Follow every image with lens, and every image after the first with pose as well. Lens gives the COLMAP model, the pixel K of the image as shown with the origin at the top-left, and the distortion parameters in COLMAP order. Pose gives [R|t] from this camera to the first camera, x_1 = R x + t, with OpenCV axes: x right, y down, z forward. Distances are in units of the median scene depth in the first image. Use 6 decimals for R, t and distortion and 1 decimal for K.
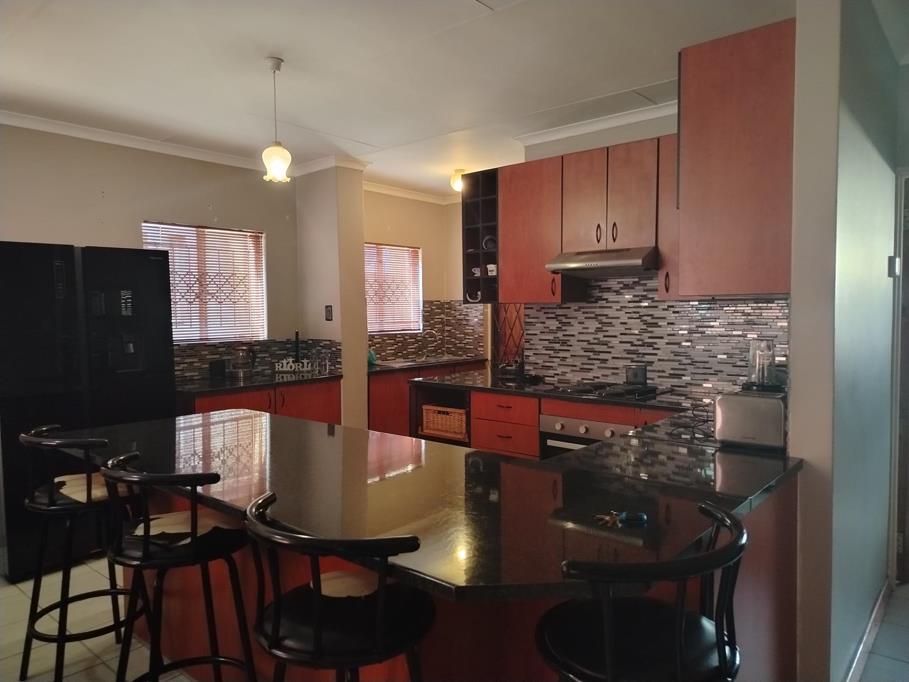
lens RADIAL K [[619.3, 0, 467.5], [0, 619.3, 336.7], [0, 0, 1]] dist [0.003852, -0.003188]
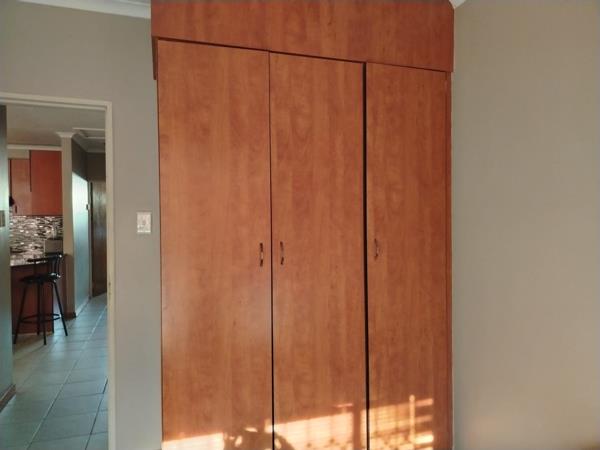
lens RADIAL K [[408.8, 0, 308.6], [0, 408.8, 222.1], [0, 0, 1]] dist [0.003852, -0.003188]
pose [[0.488126, -0.004634, 0.872761, -0.521300], [0.035515, 0.999263, -0.014557, 0.035342], [-0.872050, 0.038101, 0.487931, -0.866571]]
